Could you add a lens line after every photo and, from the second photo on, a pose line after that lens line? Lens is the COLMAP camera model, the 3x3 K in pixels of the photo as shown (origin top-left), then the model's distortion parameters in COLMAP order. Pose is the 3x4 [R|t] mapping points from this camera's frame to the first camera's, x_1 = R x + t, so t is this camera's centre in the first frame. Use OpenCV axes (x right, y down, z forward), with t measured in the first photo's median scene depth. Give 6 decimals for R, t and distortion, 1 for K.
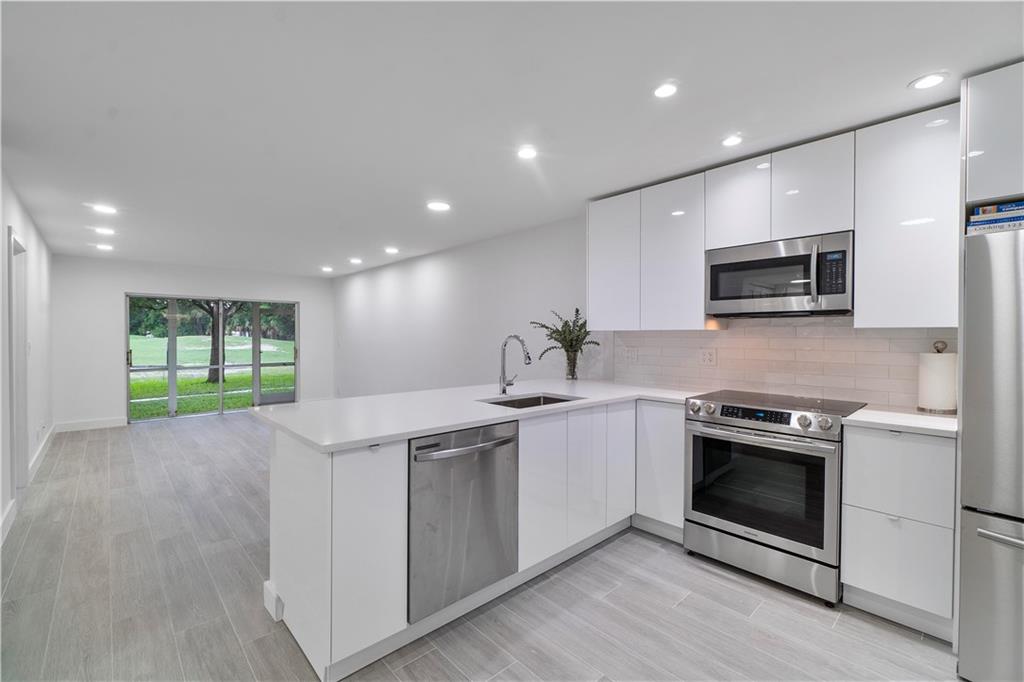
lens RADIAL K [[443.0, 0, 507.6], [0, 443.0, 339.1], [0, 0, 1]] dist [-0.005328, -0.000179]
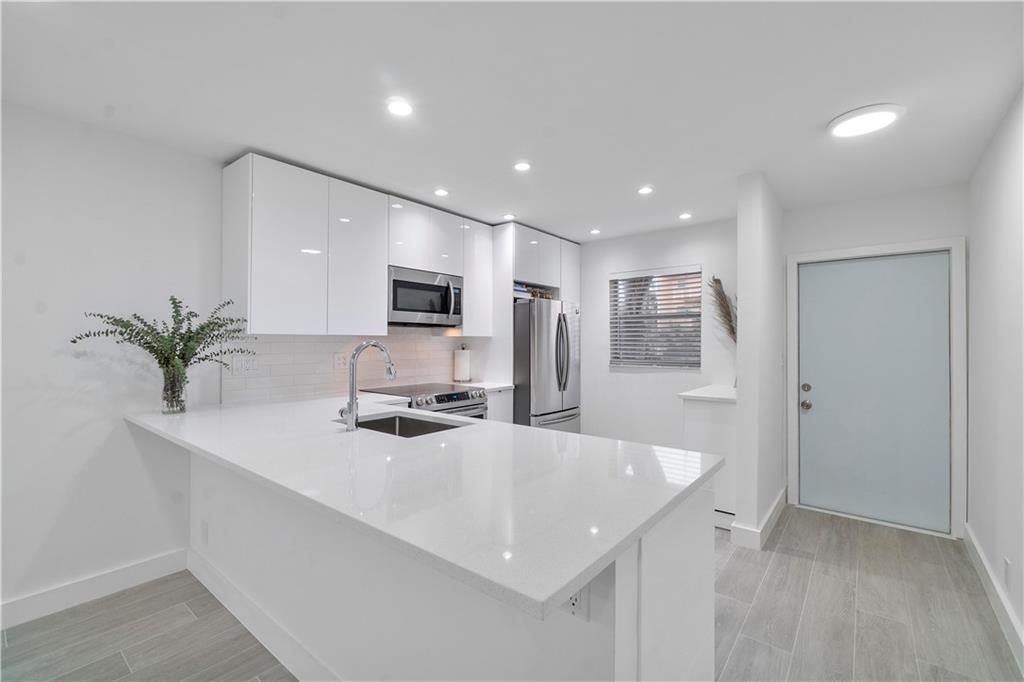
lens RADIAL K [[443.0, 0, 510.5], [0, 443.0, 340.4], [0, 0, 1]] dist [-0.005328, -0.000179]
pose [[-0.156950, -0.003811, 0.987599, -0.800247], [0.003402, 0.999985, 0.004399, -0.014353], [-0.987601, 0.004050, -0.156934, 0.977744]]
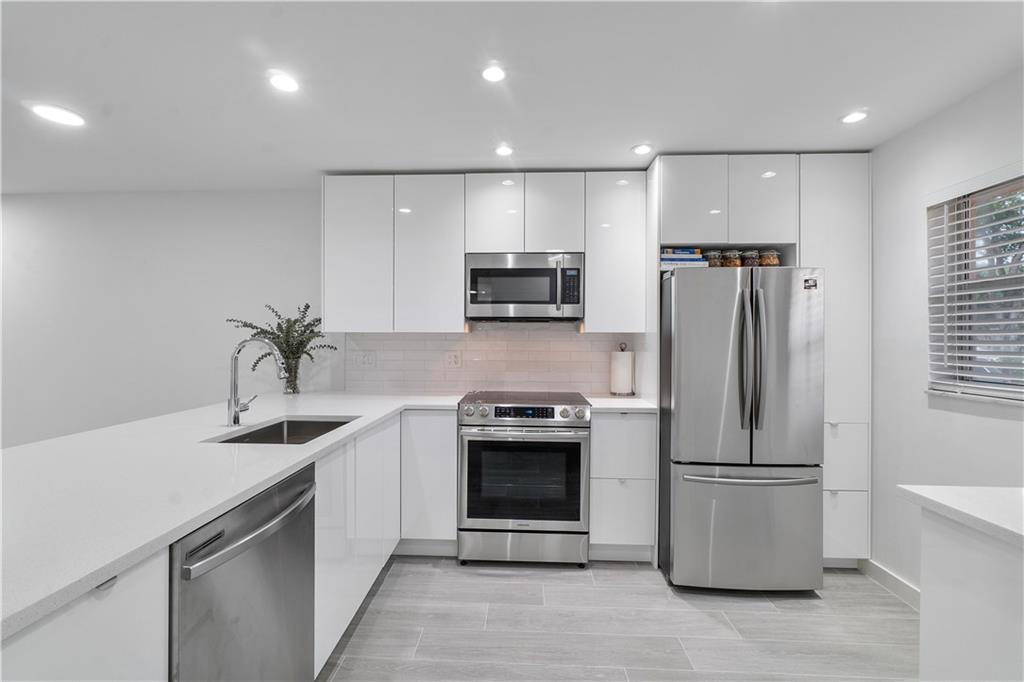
lens RADIAL K [[443.0, 0, 505.3], [0, 443.0, 339.3], [0, 0, 1]] dist [-0.005328, -0.000179]
pose [[0.705077, -0.000150, 0.709131, -0.220624], [0.003253, 0.999990, -0.003023, -0.002946], [-0.709123, 0.004439, 0.705071, 0.260791]]
